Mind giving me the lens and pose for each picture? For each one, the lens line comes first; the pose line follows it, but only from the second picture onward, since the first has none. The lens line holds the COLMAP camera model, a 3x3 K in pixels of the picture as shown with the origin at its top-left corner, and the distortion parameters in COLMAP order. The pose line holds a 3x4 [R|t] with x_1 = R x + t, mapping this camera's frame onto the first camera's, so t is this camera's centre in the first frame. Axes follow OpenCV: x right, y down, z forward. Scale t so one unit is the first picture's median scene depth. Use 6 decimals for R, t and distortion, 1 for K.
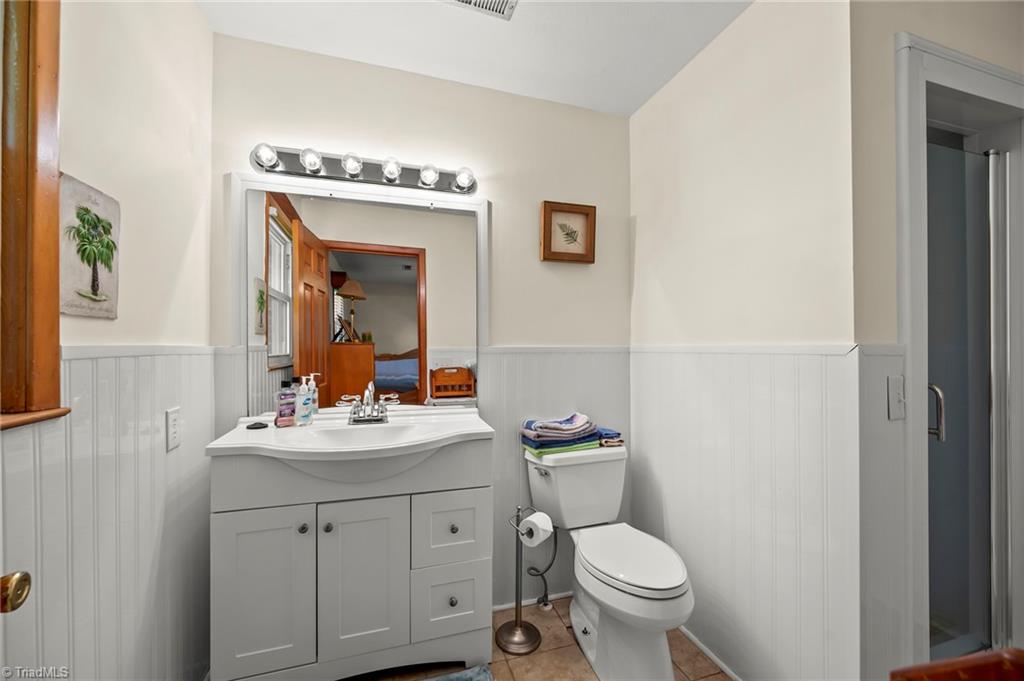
lens RADIAL K [[417.1, 0, 511.2], [0, 417.1, 338.2], [0, 0, 1]] dist [-0.000832, -0.000117]
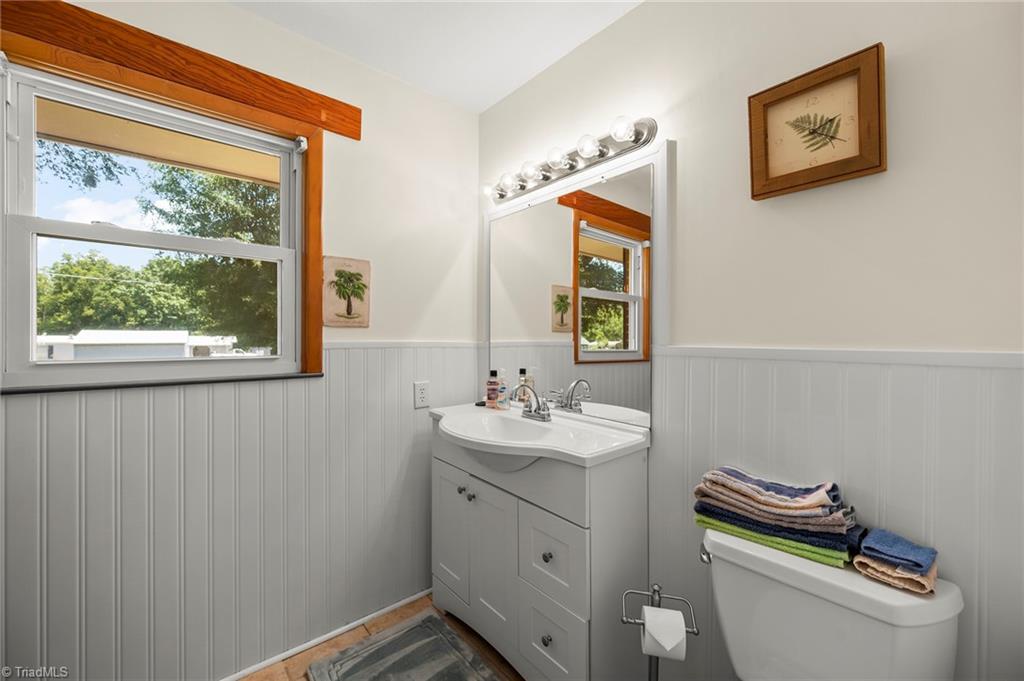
lens RADIAL K [[410.3, 0, 513.4], [0, 410.3, 338.8], [0, 0, 1]] dist [-0.001687, 0.000001]
pose [[0.379647, 0.002082, -0.925129, 0.608678], [0.008909, 0.999943, 0.005906, -0.000256], [0.925089, -0.010484, 0.379607, 0.603200]]
